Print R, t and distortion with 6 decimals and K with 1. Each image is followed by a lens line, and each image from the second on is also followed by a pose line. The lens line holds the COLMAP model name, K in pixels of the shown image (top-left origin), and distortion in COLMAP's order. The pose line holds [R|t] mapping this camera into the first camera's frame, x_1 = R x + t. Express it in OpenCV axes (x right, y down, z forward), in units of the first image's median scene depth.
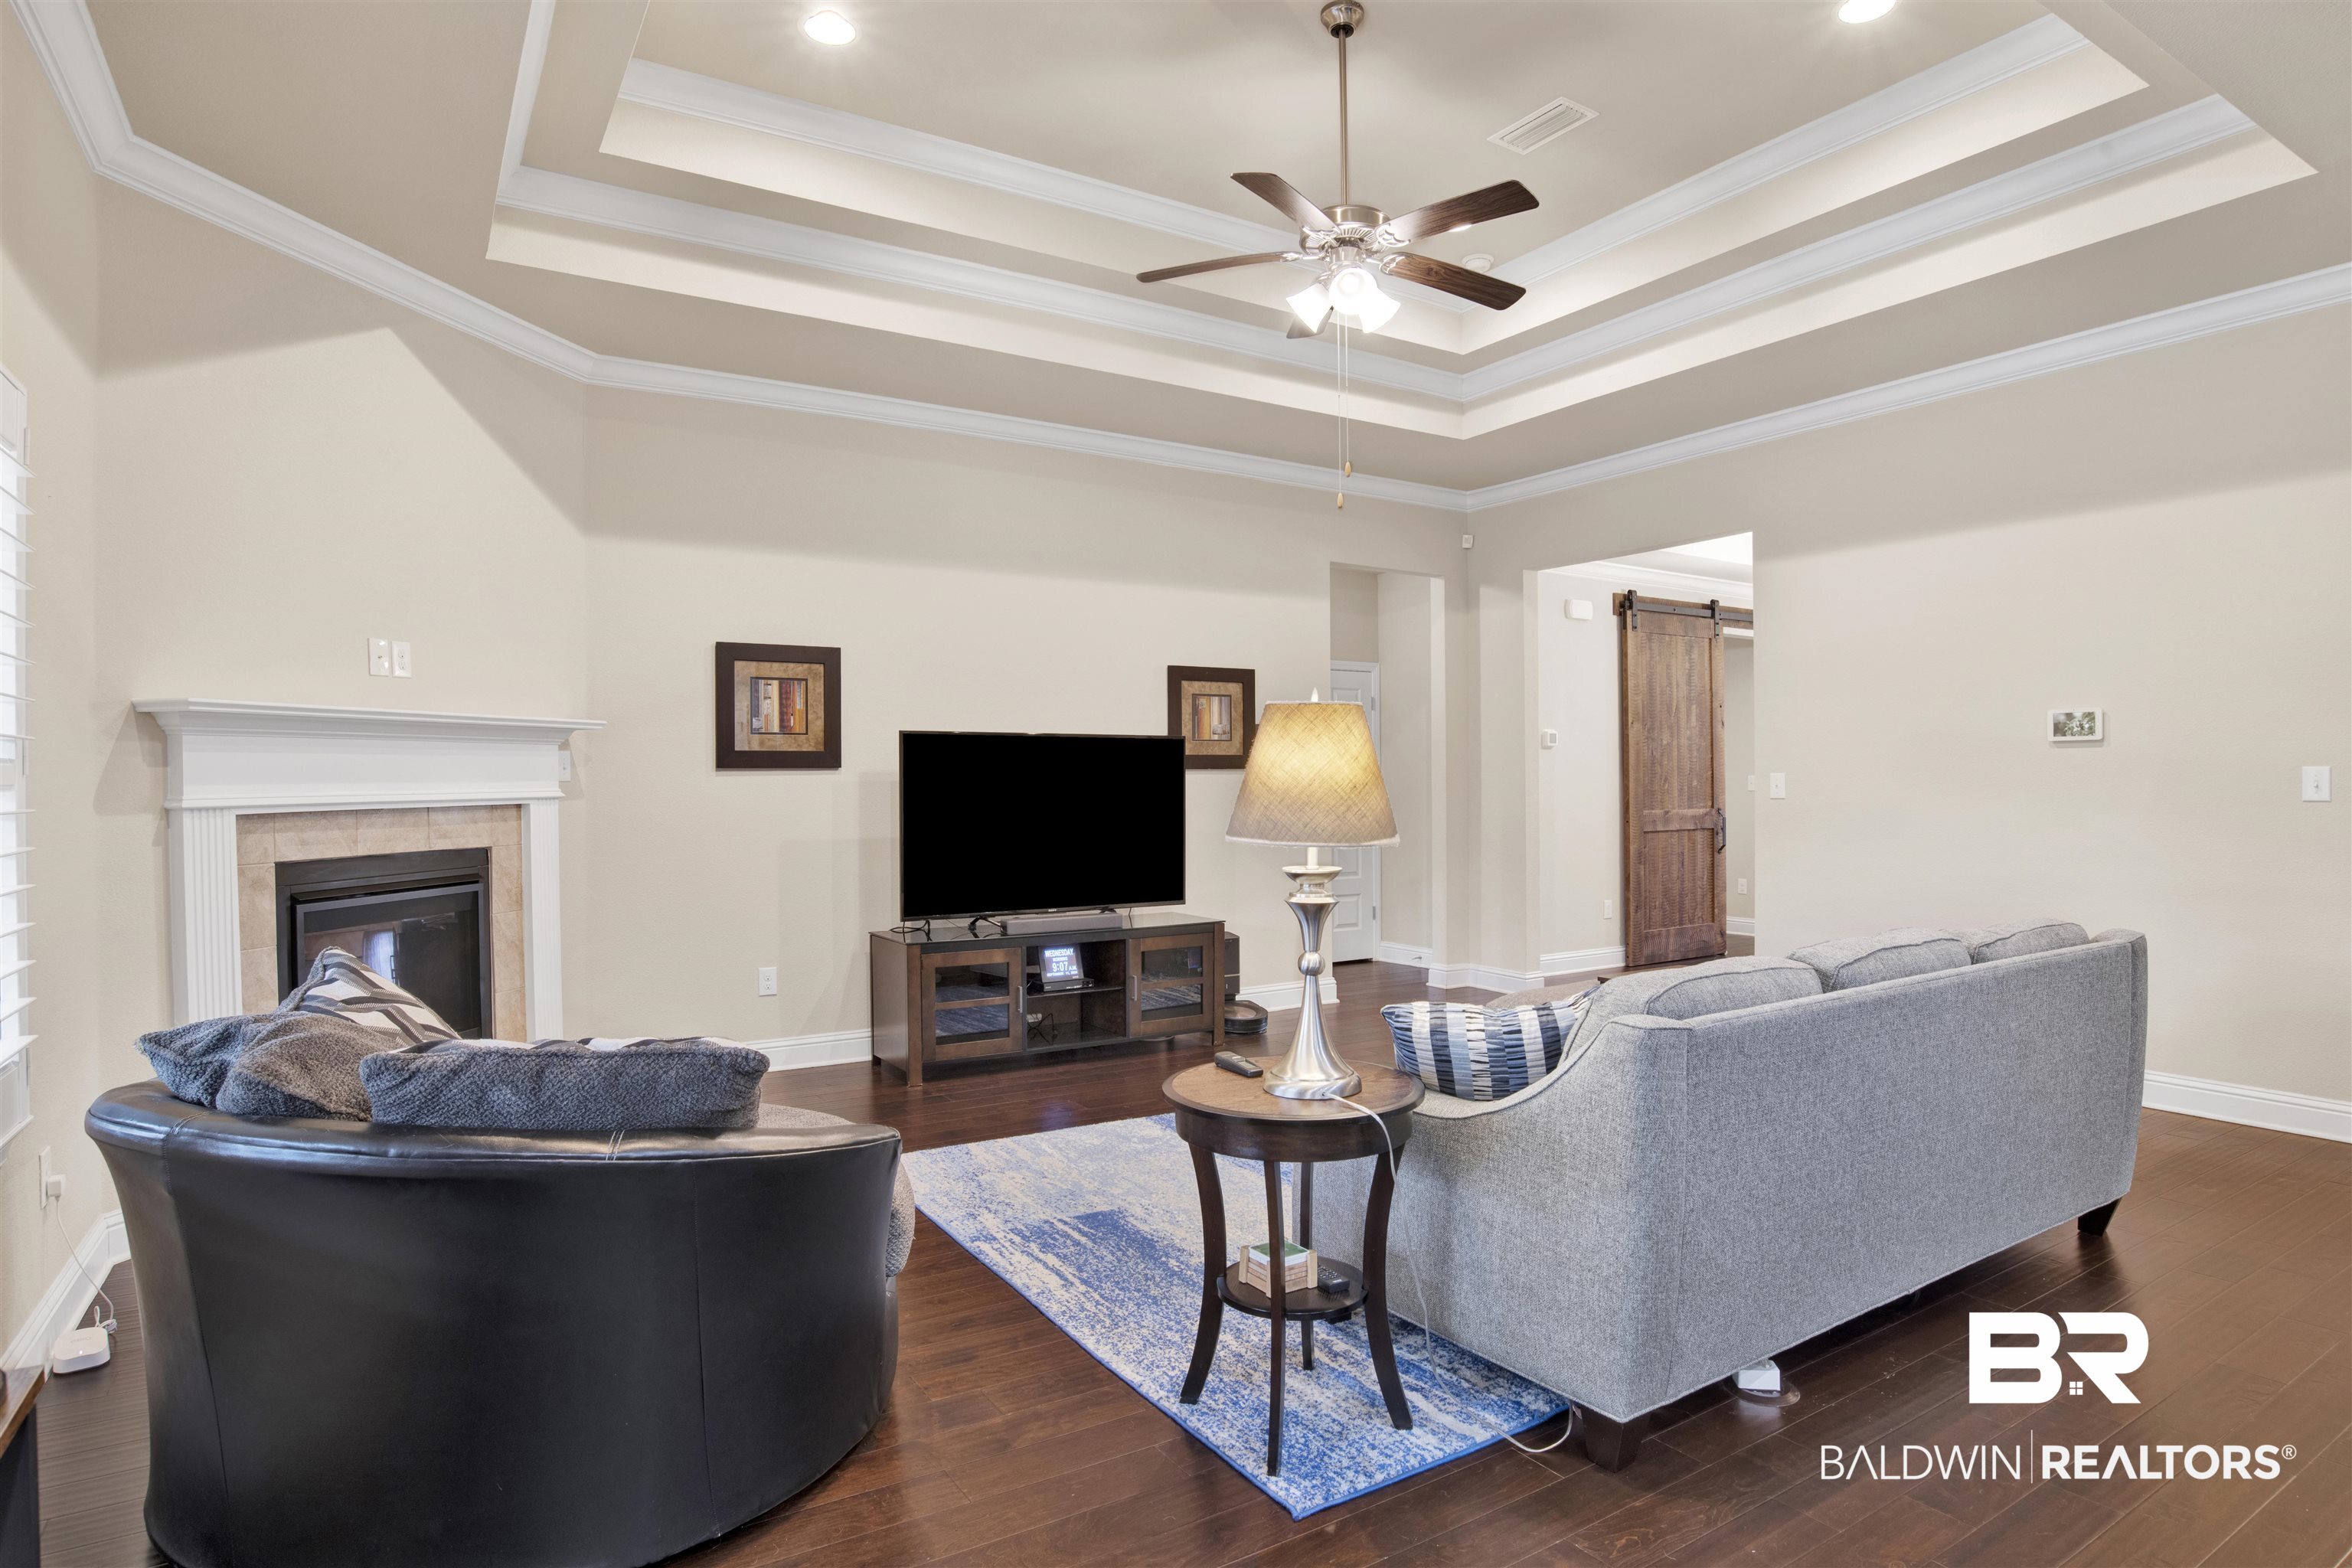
lens RADIAL K [[1257.2, 0, 1175.6], [0, 1257.2, 785.6], [0, 0, 1]] dist [-0.065660, 0.013963]
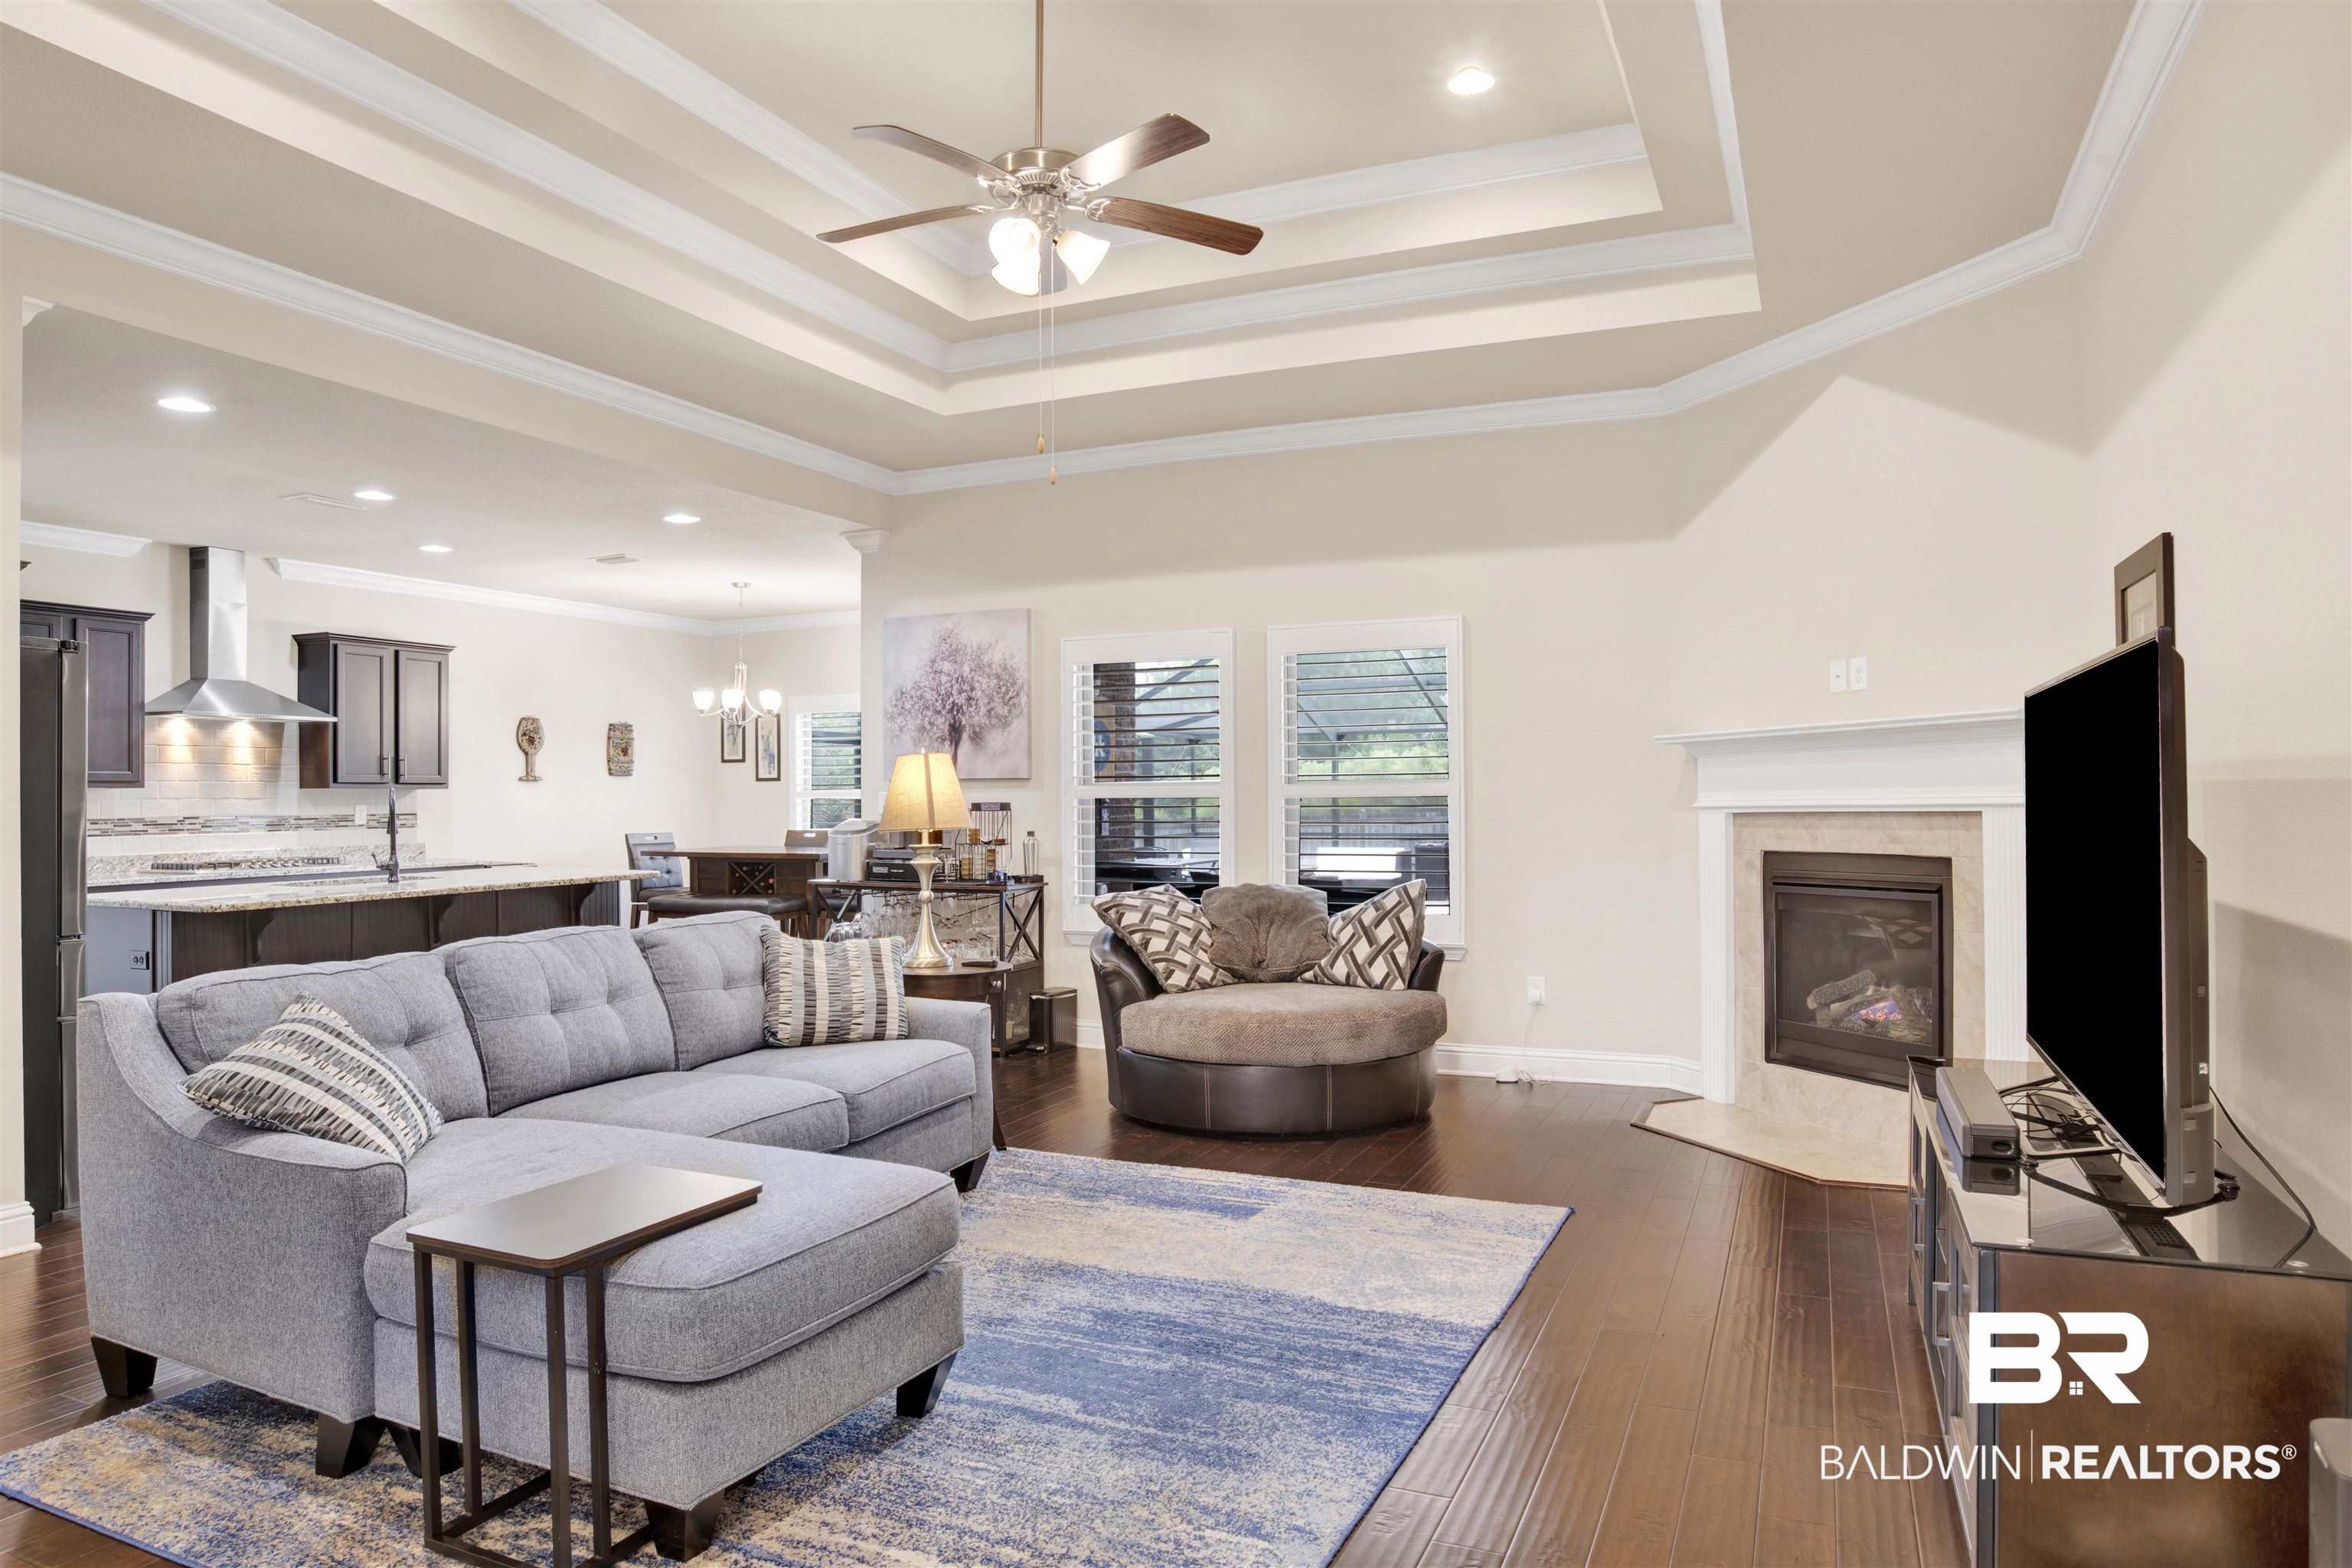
lens RADIAL K [[1430.3, 0, 1171.5], [0, 1430.3, 781.7], [0, 0, 1]] dist [-0.050252, 0.012673]
pose [[-0.829064, 0.003912, -0.559140, 0.500449], [0.010600, 0.999906, -0.008721, -0.003057], [0.559053, -0.013157, -0.829028, 1.502778]]
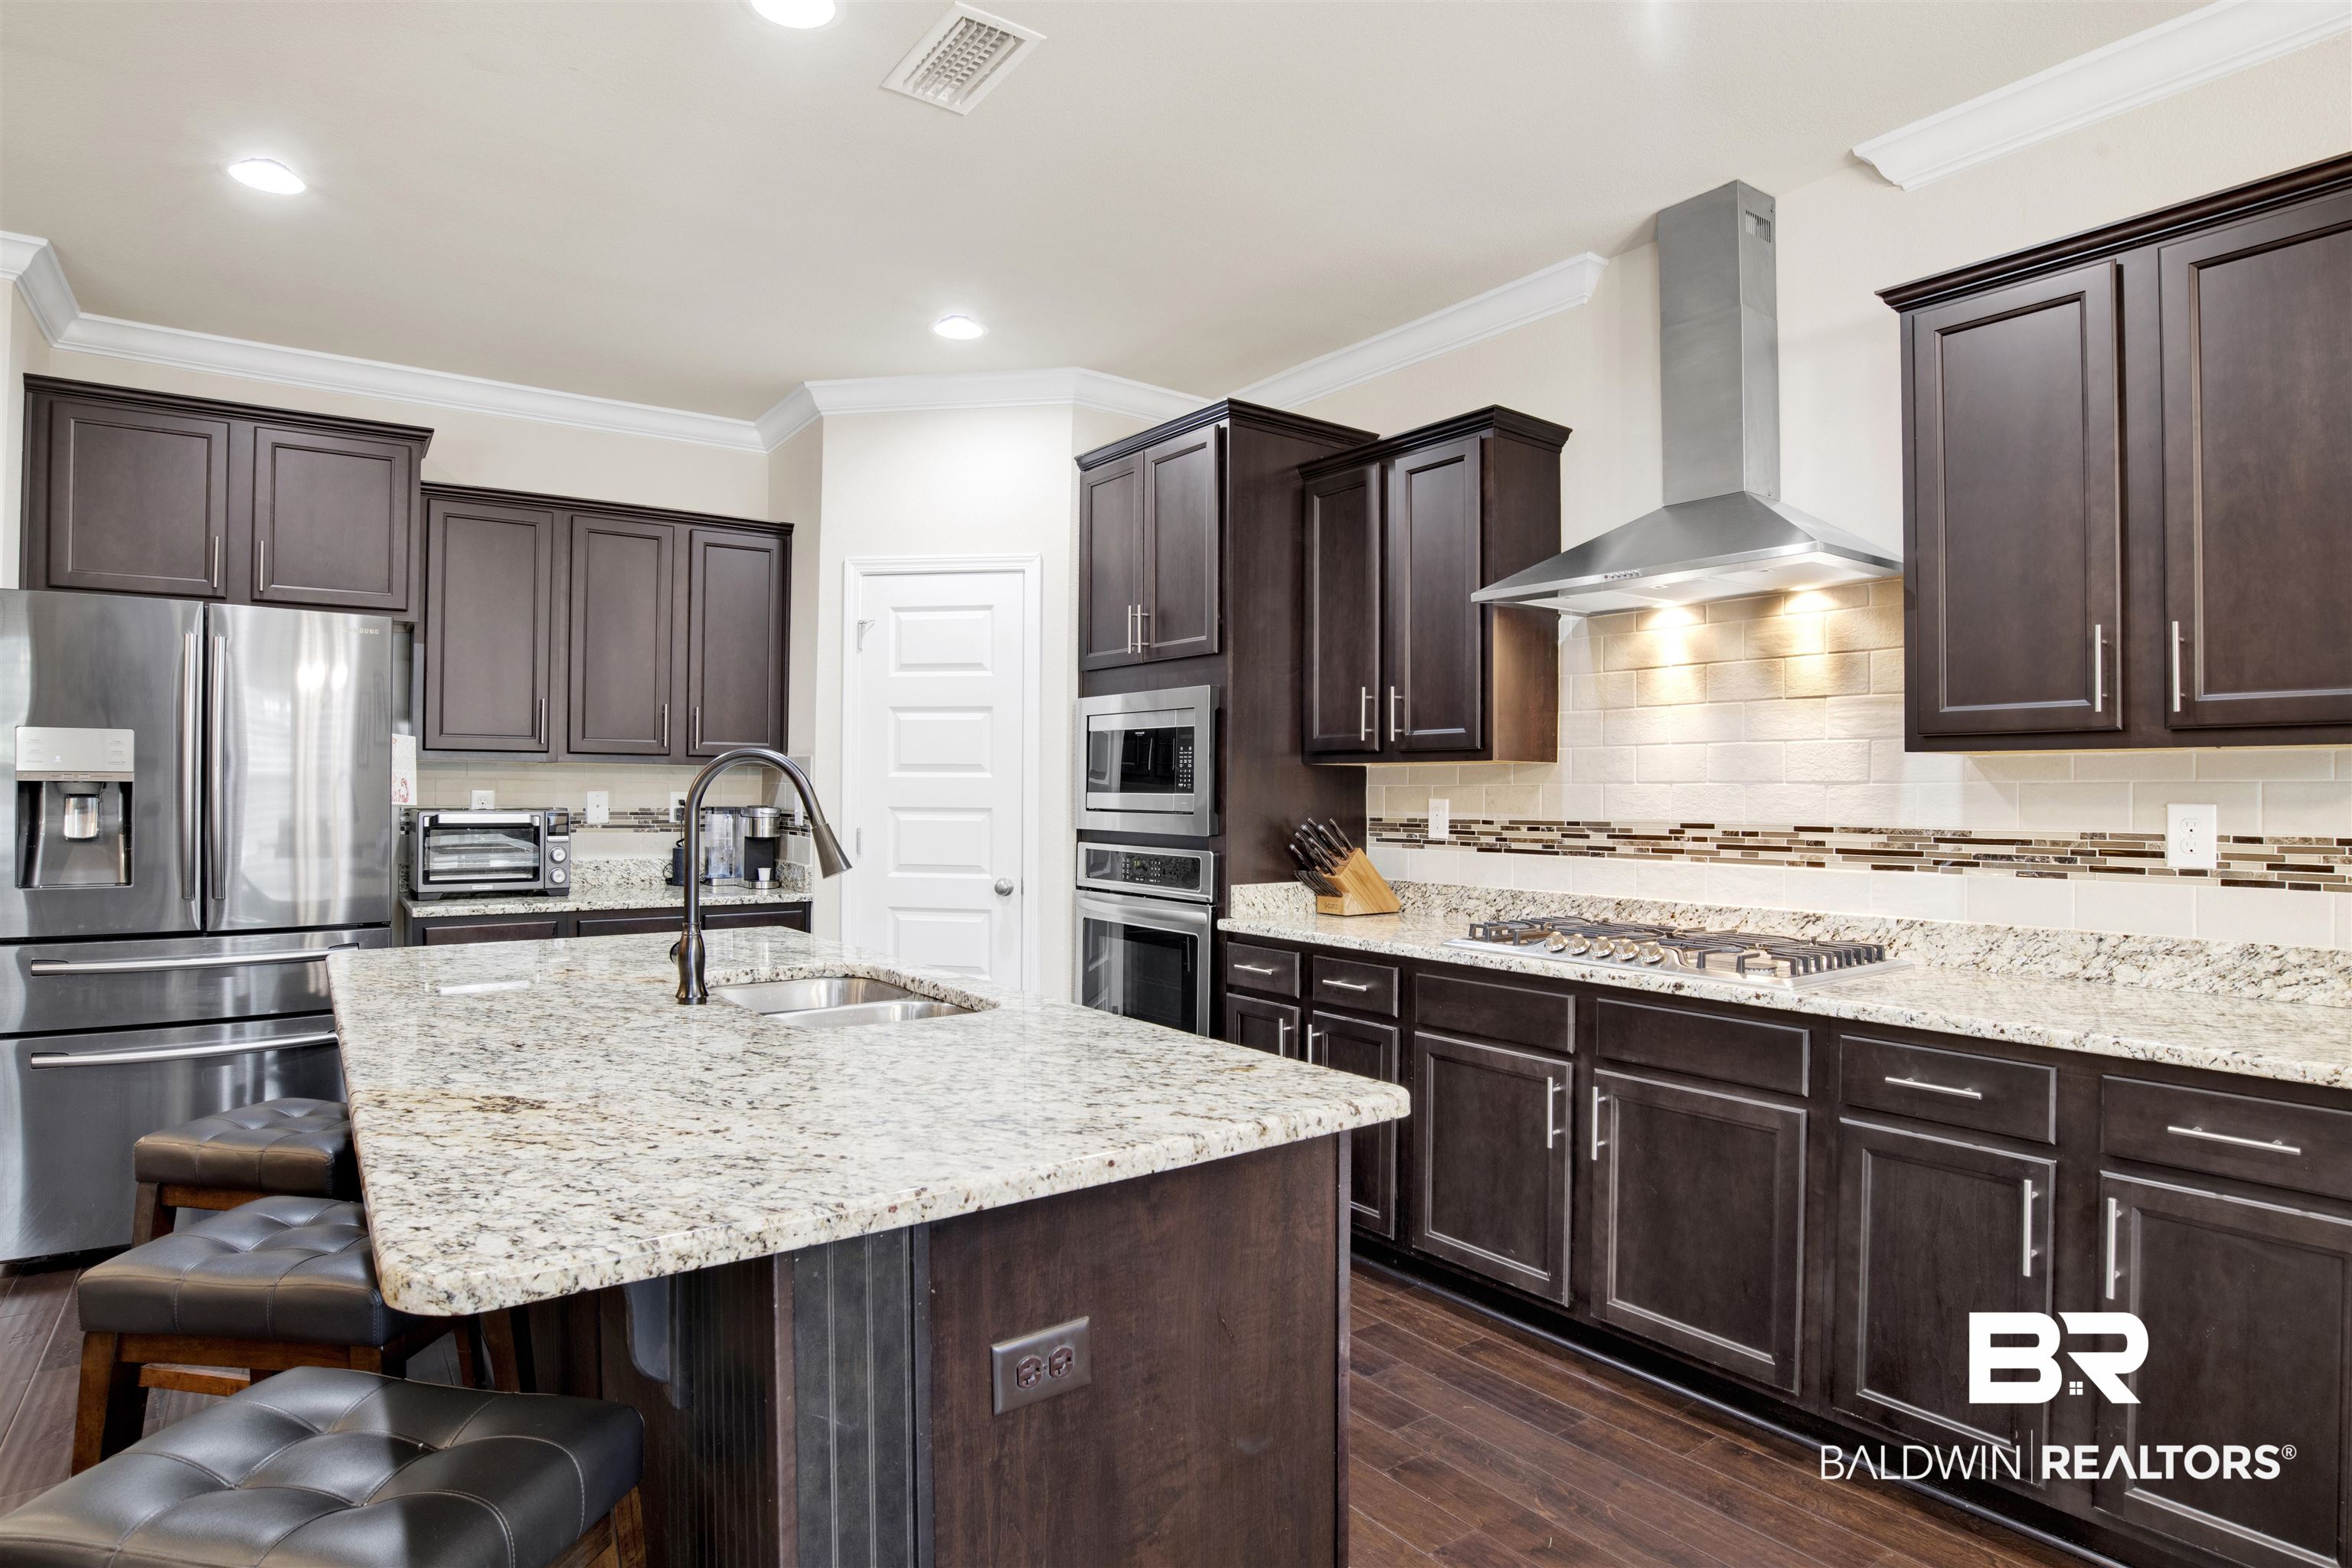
lens RADIAL K [[1257.2, 0, 1172.1], [0, 1257.2, 763.6], [0, 0, 1]] dist [-0.065660, 0.013963]
pose [[-0.086857, 0.025667, 0.995890, -0.102735], [-0.007359, 0.999624, -0.026405, -0.000281], [-0.996194, -0.009623, -0.086635, -0.217935]]
